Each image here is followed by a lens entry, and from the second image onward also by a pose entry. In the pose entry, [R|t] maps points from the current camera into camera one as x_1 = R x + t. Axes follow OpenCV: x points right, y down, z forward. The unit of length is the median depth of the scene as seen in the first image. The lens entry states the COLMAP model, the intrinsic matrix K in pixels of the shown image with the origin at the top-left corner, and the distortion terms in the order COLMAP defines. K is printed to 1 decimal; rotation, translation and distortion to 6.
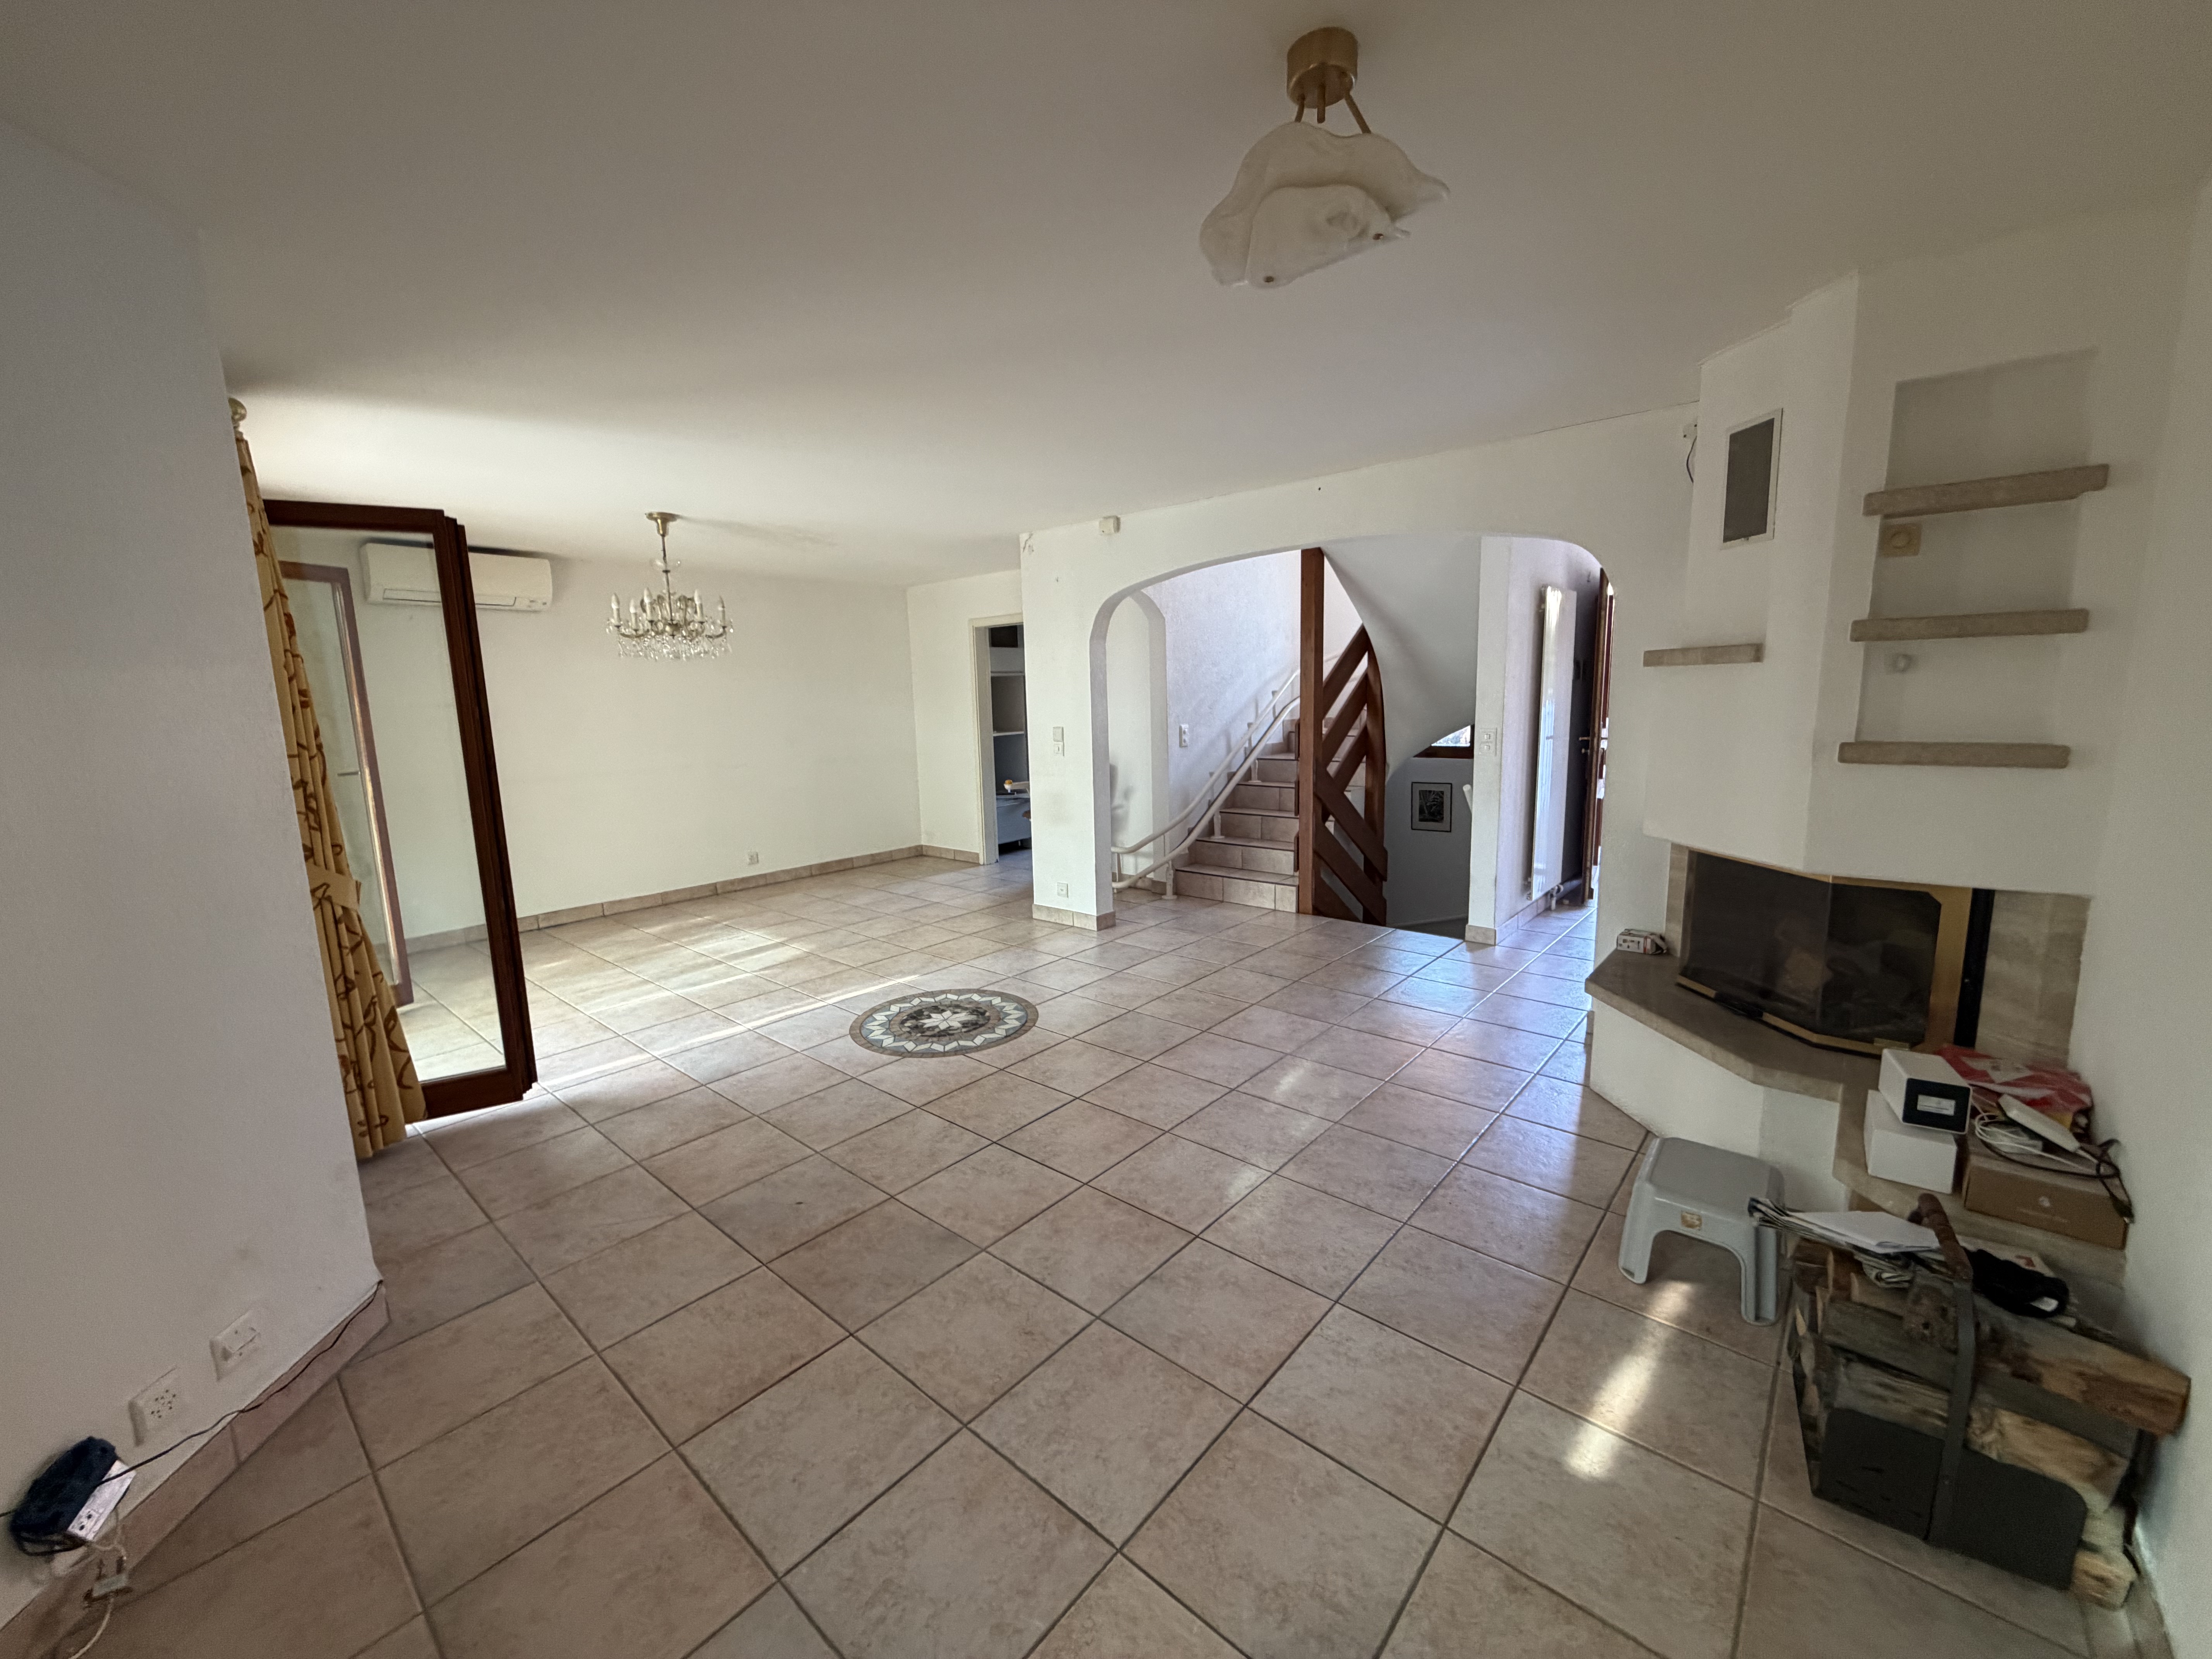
lens RADIAL K [[881.5, 0, 1099.1], [0, 881.5, 824.3], [0, 0, 1]] dist [0.000924, 0.000011]
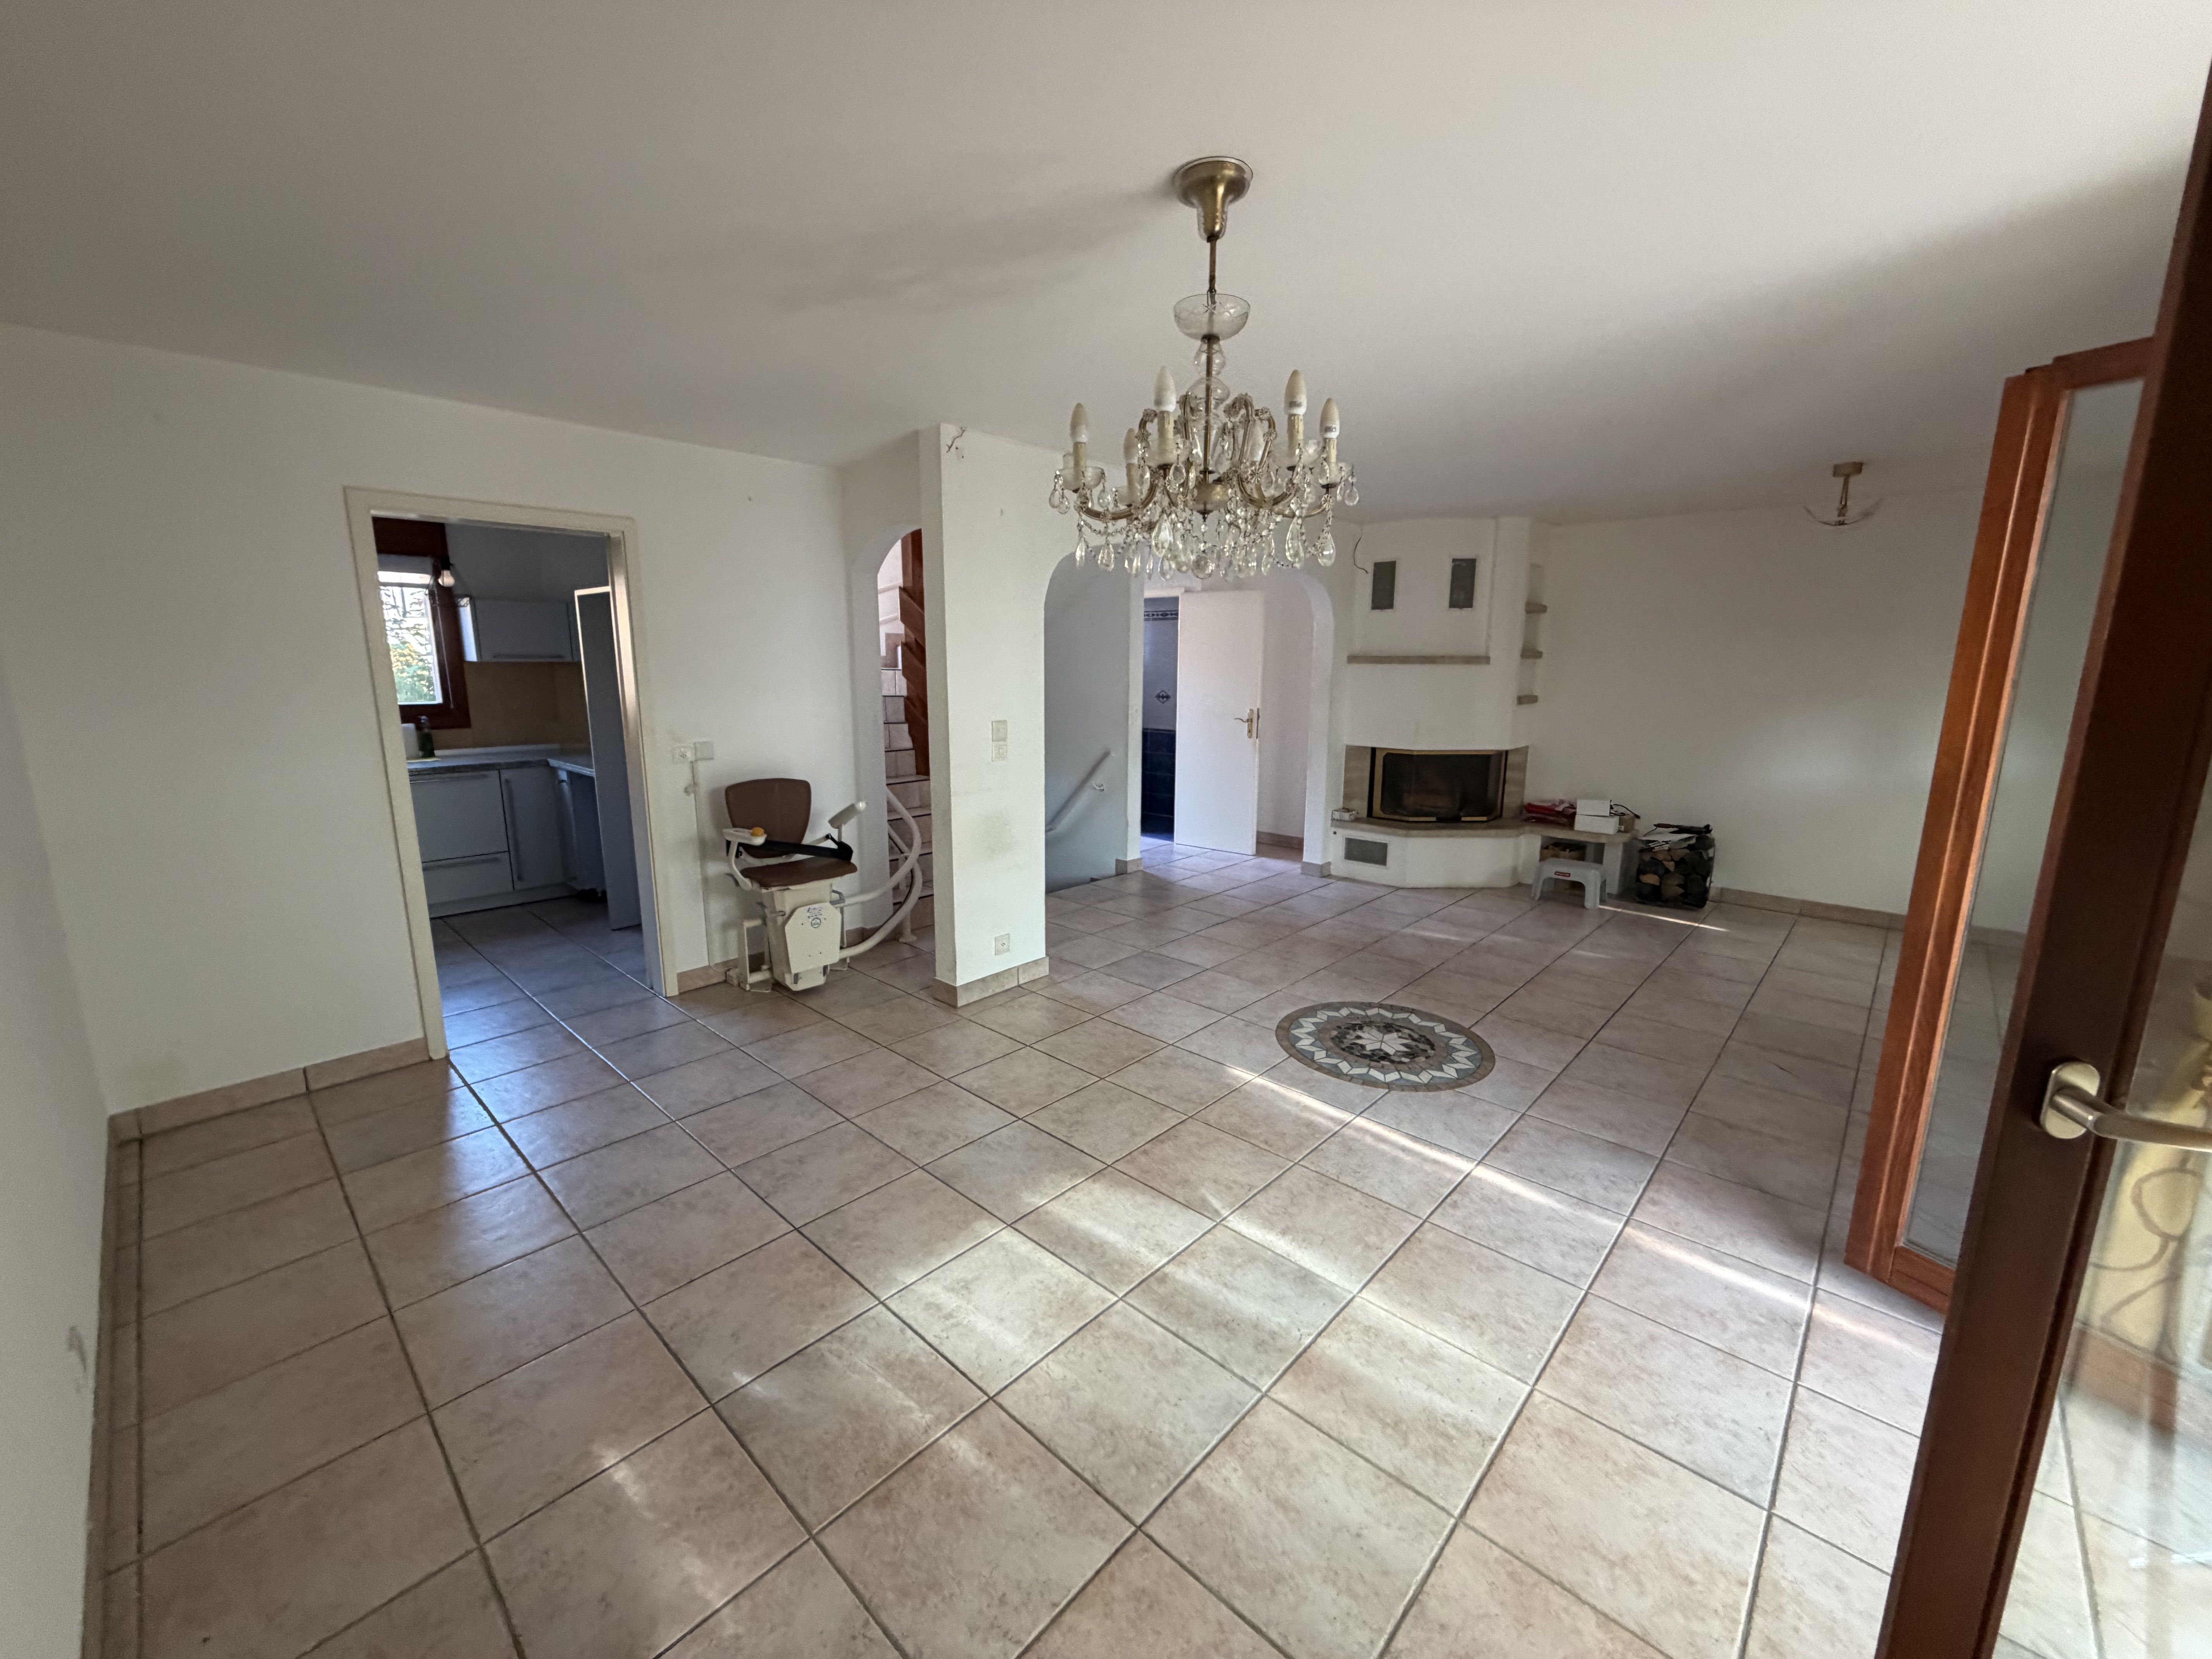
lens RADIAL K [[881.5, 0, 1089.5], [0, 881.5, 825.7], [0, 0, 1]] dist [0.000924, 0.000011]
pose [[0.038439, -0.155548, 0.987080, -1.011538], [0.146864, 0.977963, 0.148392, -0.162883], [-0.988410, 0.139262, 0.060436, 1.188671]]
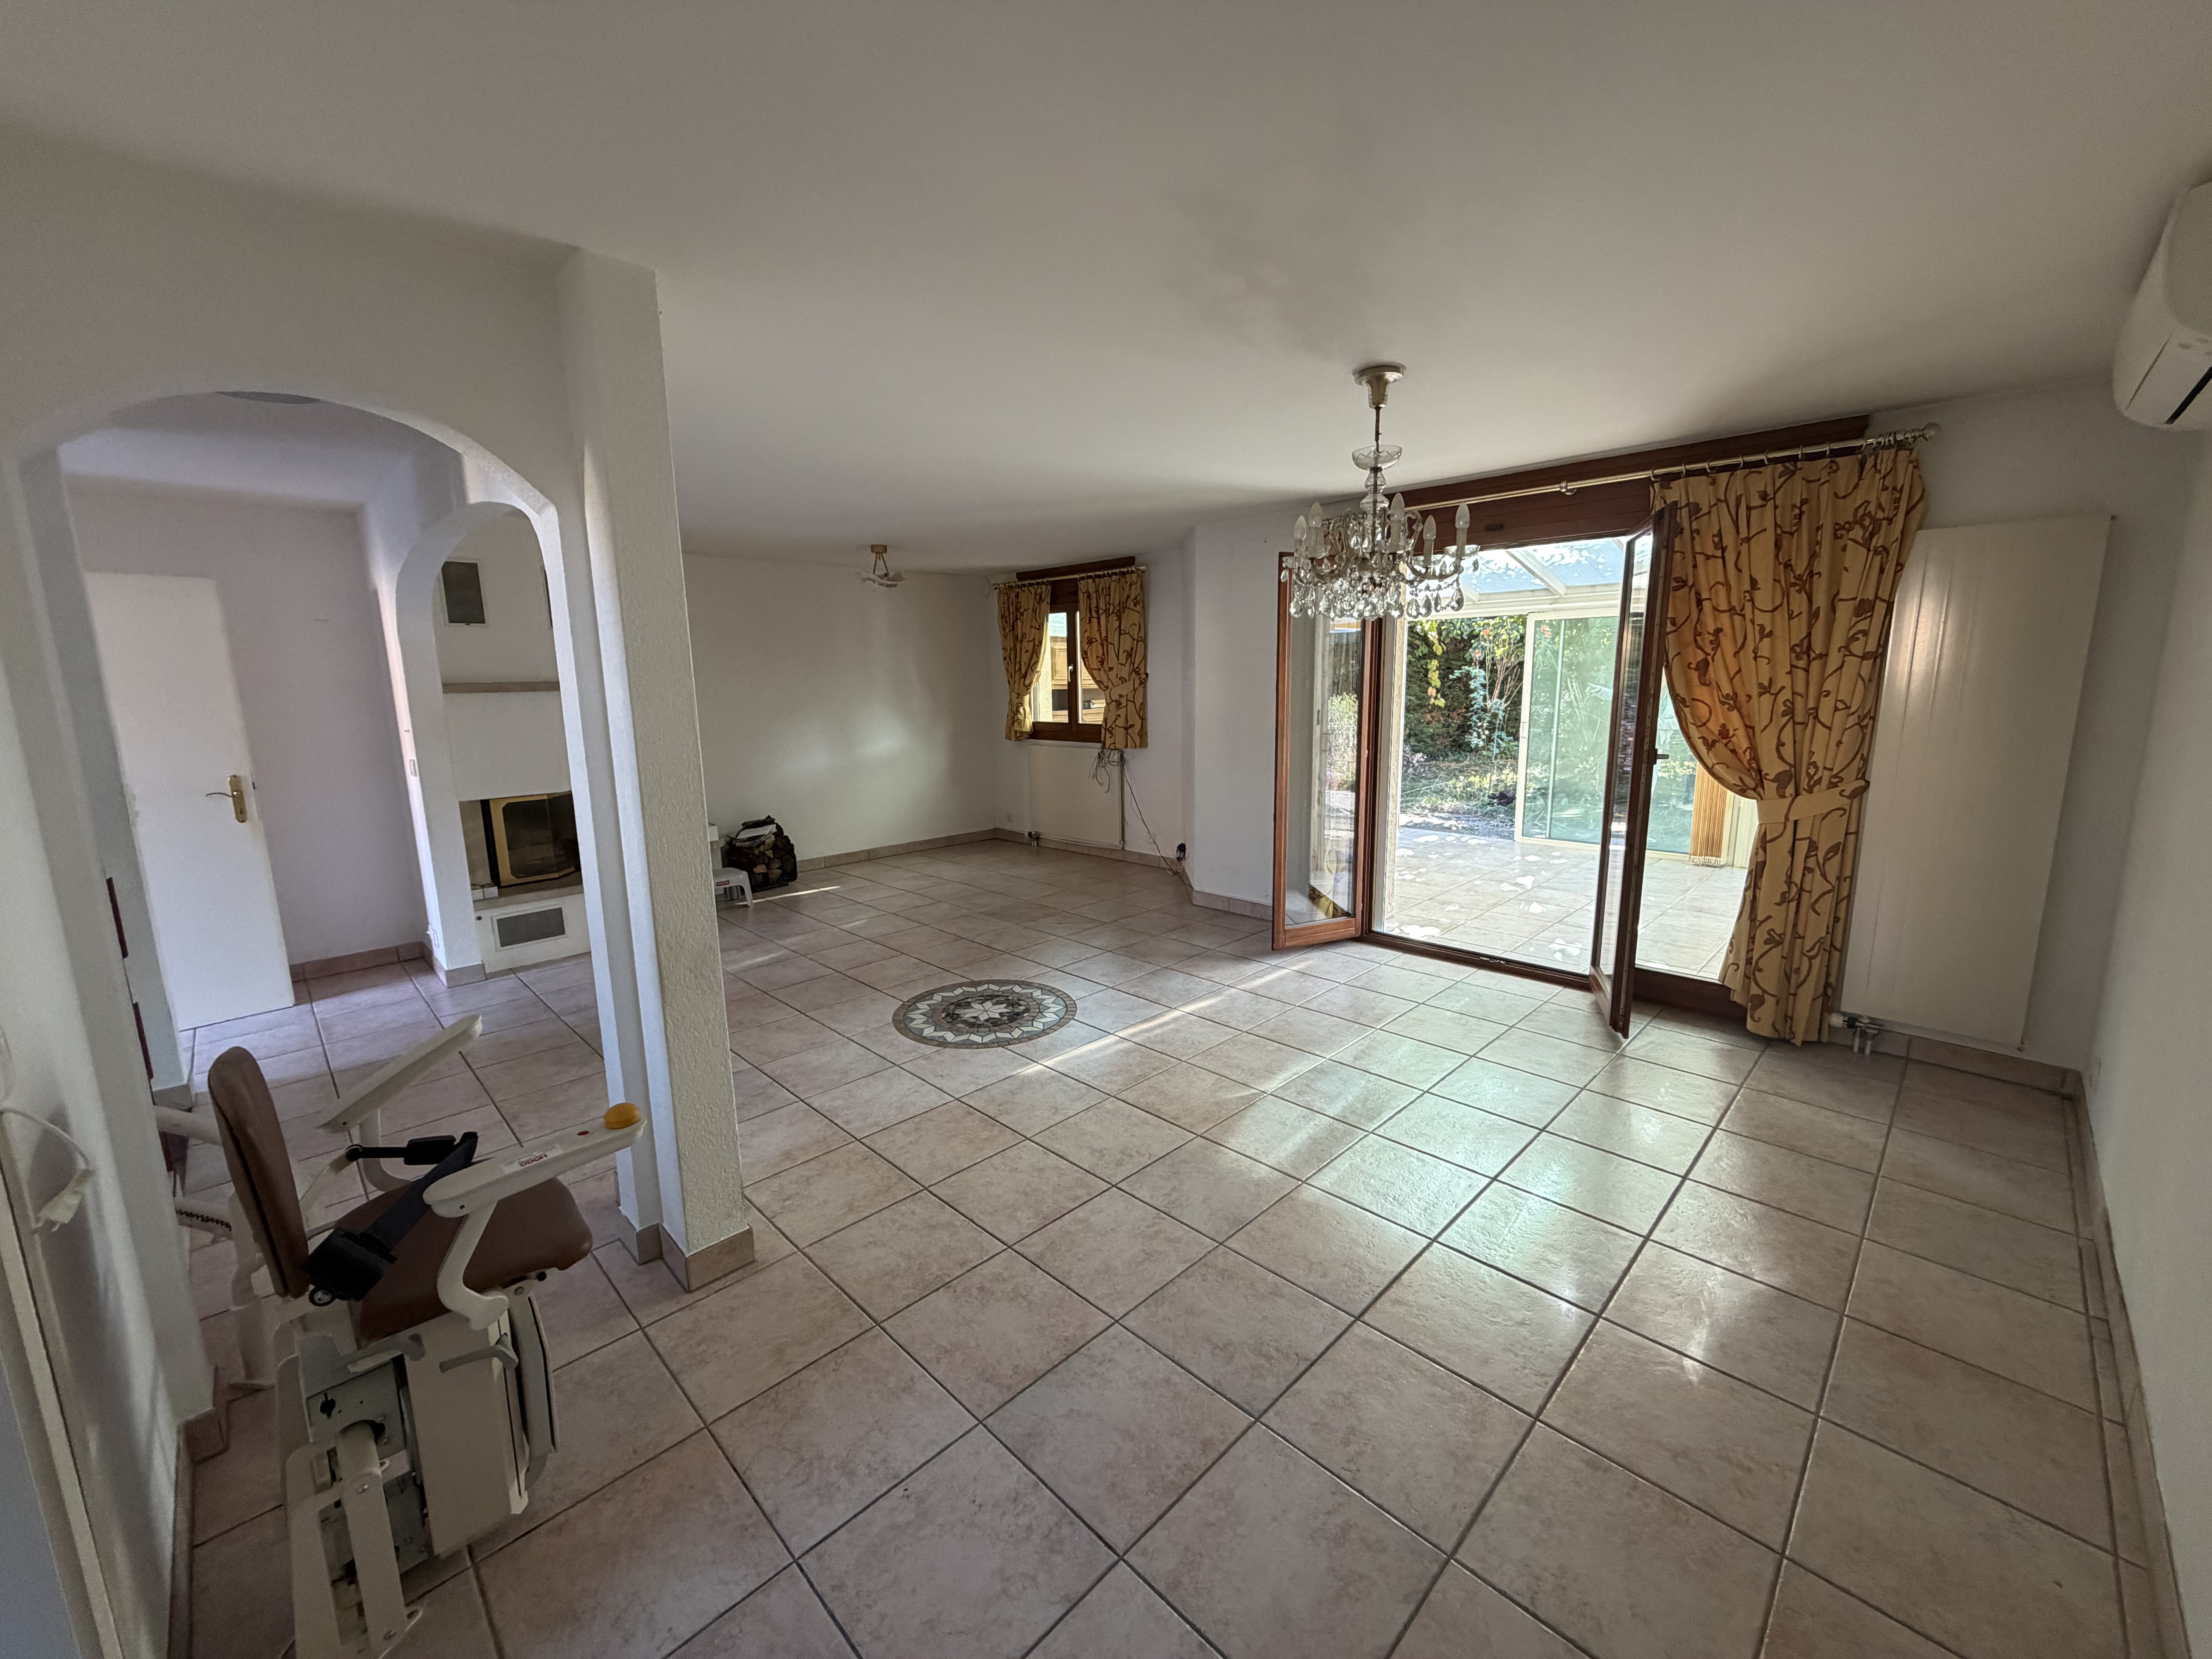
lens RADIAL K [[881.5, 0, 1096.4], [0, 881.5, 830.4], [0, 0, 1]] dist [0.000924, 0.000011]
pose [[-0.995949, 0.035695, 0.082526, -0.386939], [0.060405, 0.945476, 0.320042, -0.288878], [-0.066602, 0.323730, -0.943802, 1.856131]]
